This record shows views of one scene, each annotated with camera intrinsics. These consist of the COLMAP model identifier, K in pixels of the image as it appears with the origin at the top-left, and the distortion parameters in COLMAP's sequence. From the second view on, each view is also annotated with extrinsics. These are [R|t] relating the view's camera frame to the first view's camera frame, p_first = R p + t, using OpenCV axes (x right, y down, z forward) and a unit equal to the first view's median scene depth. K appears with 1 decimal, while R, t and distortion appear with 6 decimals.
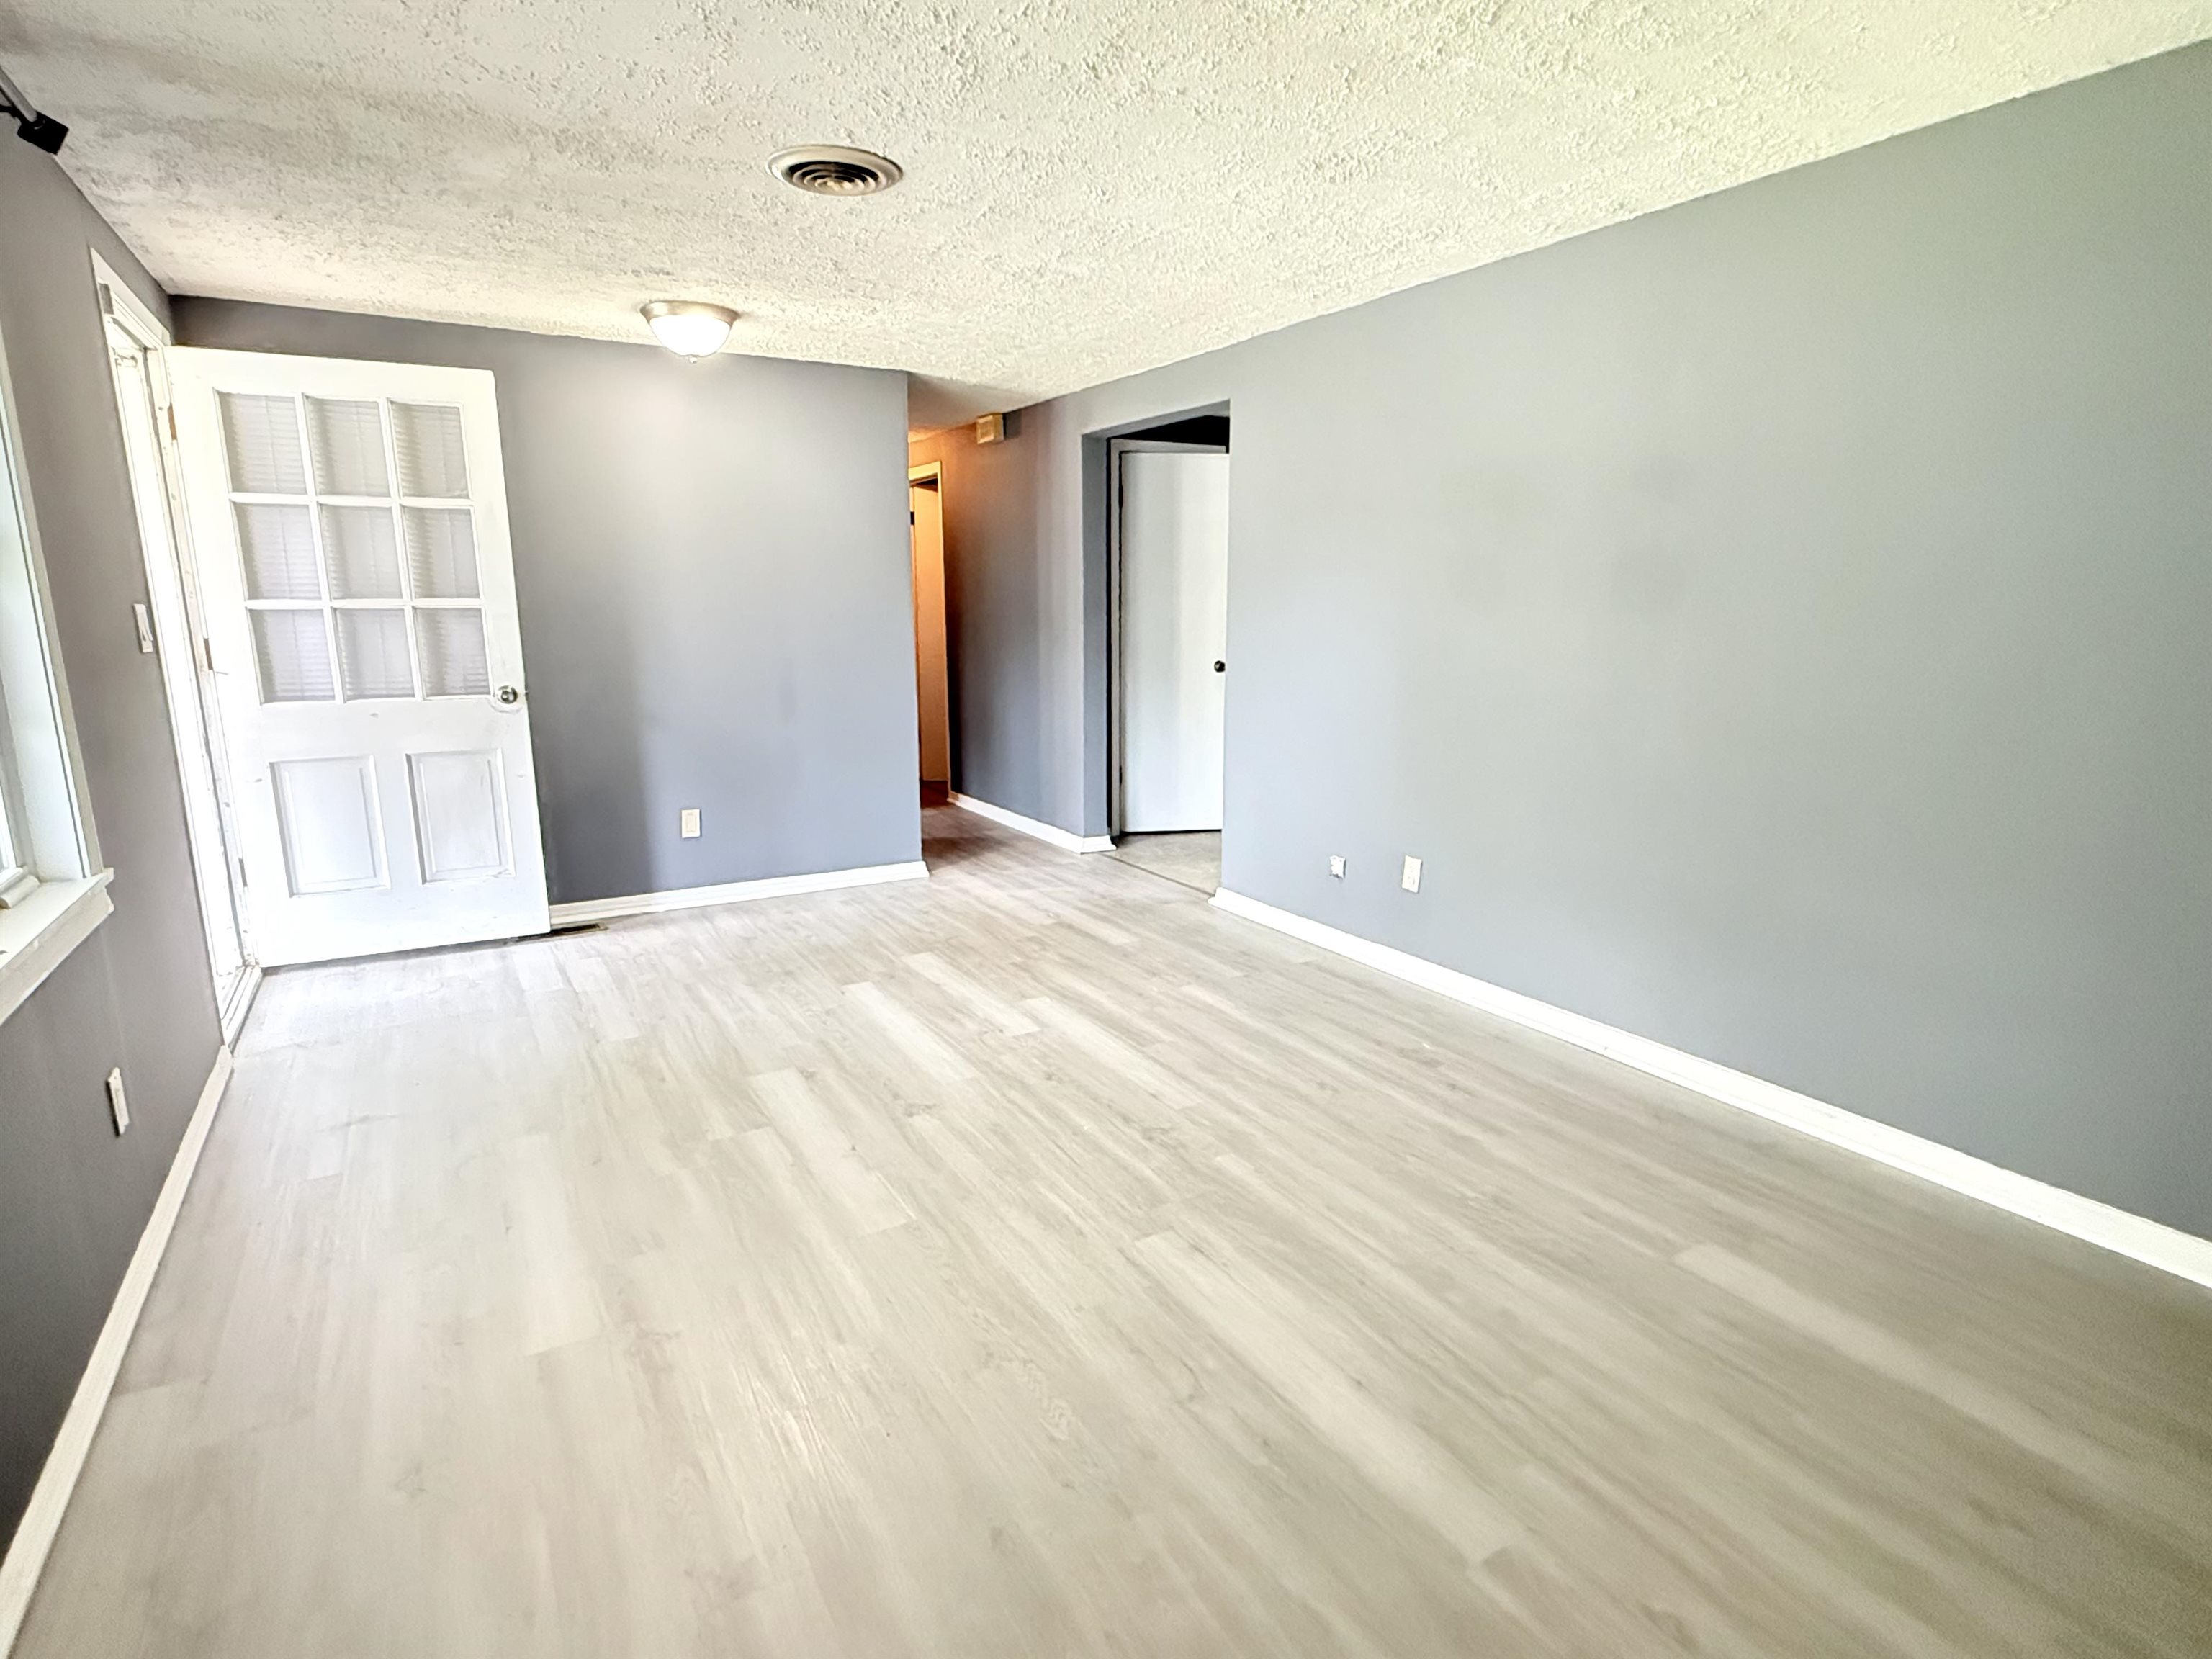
lens RADIAL K [[1127.1, 0, 1106.0], [0, 1127.1, 829.5], [0, 0, 1]] dist [-0.000067, 0.000885]
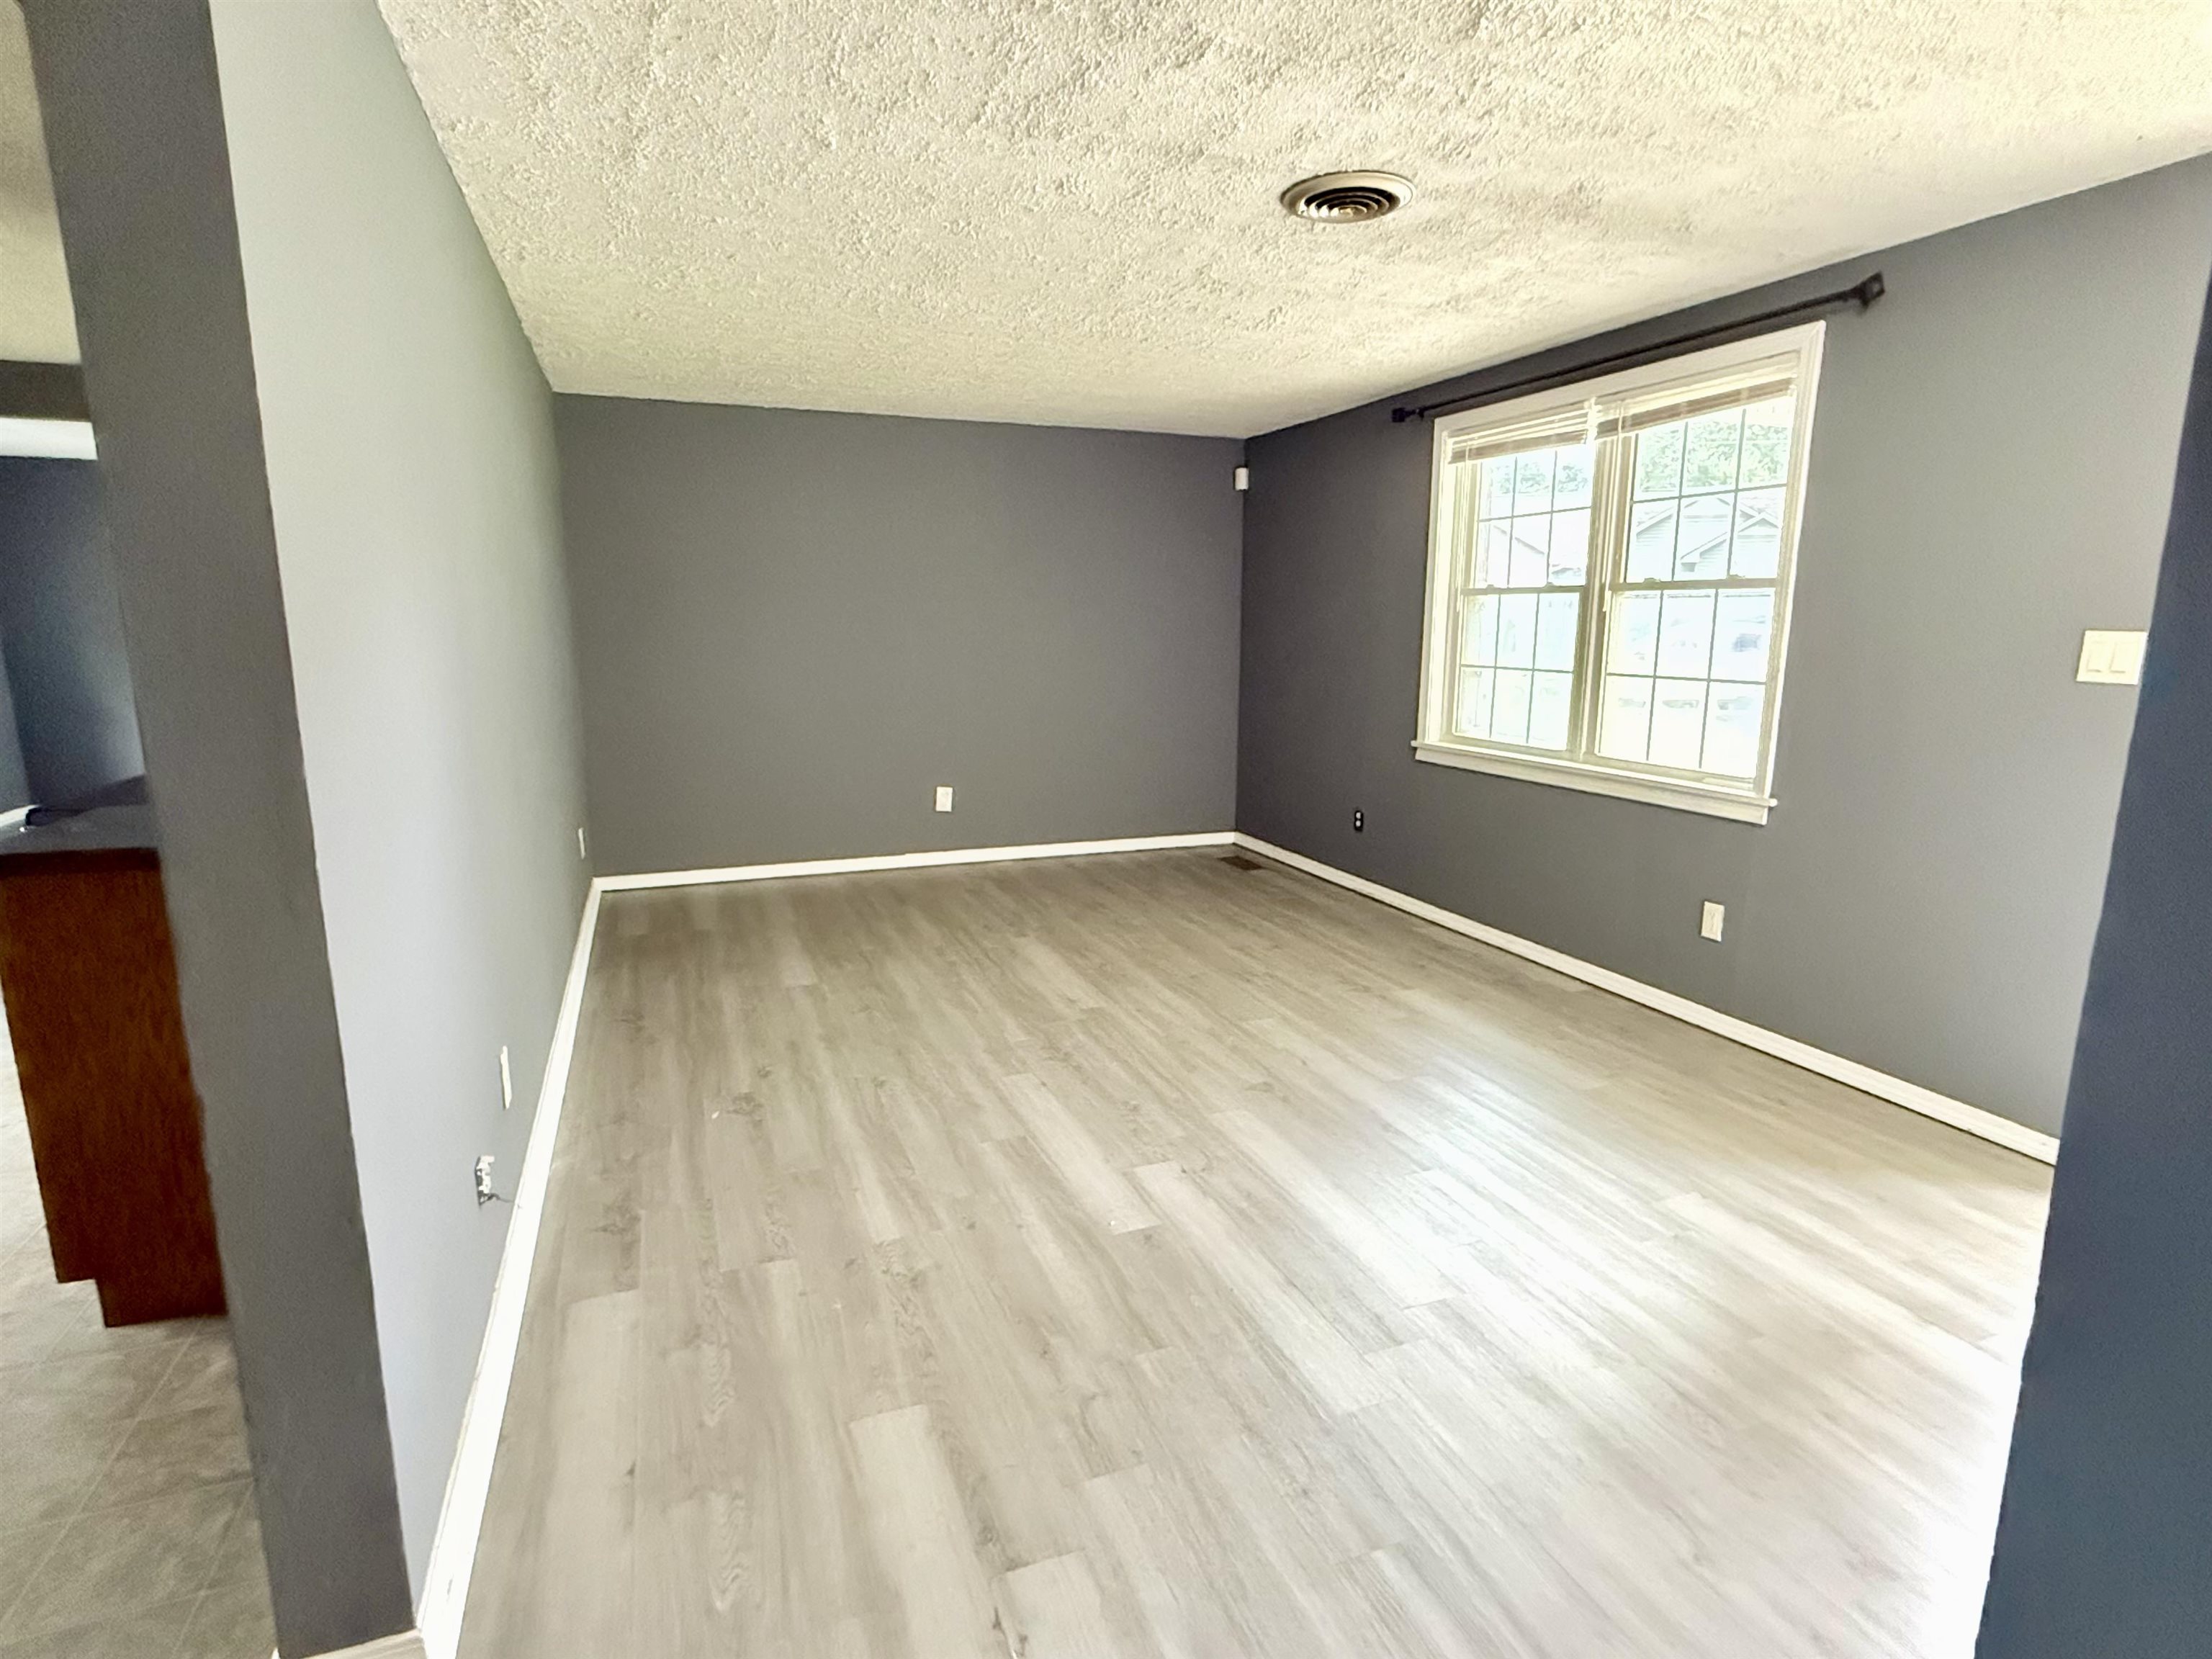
lens RADIAL K [[1127.1, 0, 1106.0], [0, 1127.1, 829.5], [0, 0, 1]] dist [-0.000067, 0.000885]
pose [[-0.985901, -0.032622, 0.164120, -0.178184], [0.032525, 0.924743, 0.379199, -0.379709], [-0.164139, 0.379190, -0.910644, 1.812744]]
